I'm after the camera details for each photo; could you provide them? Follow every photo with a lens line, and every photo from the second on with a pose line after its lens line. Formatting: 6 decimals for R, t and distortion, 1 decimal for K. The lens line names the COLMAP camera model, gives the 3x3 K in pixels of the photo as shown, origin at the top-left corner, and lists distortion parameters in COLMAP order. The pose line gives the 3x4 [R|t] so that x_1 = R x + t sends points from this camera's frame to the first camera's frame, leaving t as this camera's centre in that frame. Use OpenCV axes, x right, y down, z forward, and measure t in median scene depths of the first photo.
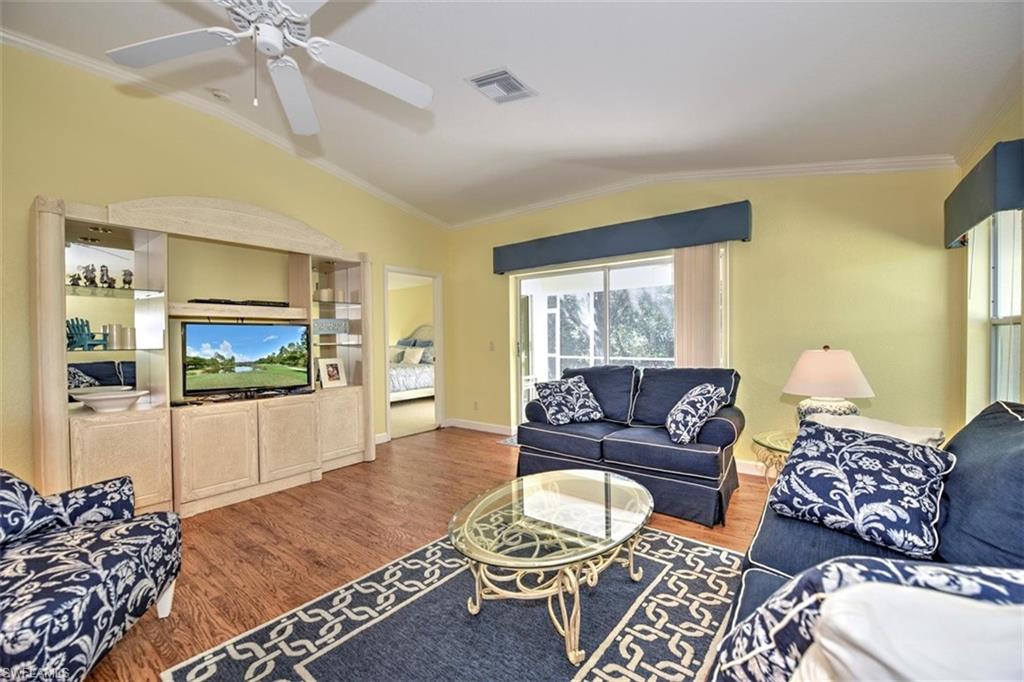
lens RADIAL K [[412.9, 0, 513.7], [0, 412.9, 345.5], [0, 0, 1]] dist [0.000642, -0.000042]
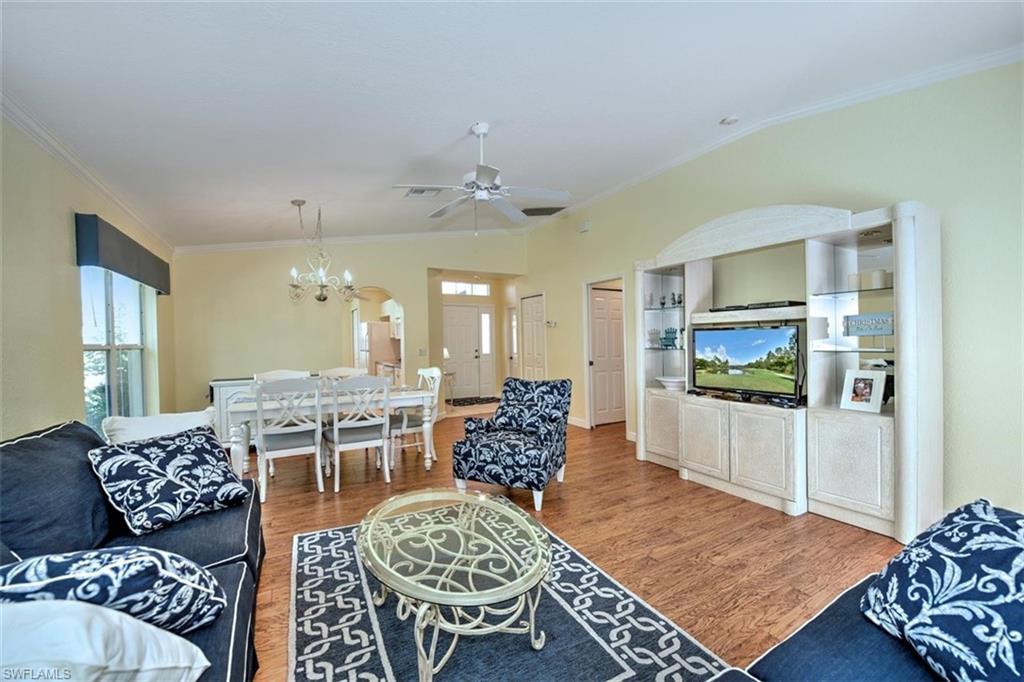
lens RADIAL K [[412.9, 0, 513.7], [0, 412.9, 345.5], [0, 0, 1]] dist [0.000642, -0.000042]
pose [[-0.410723, 0.015527, -0.911628, 0.572434], [0.024033, 0.999692, 0.006199, -0.032579], [0.911443, -0.019363, -0.410970, 0.952235]]
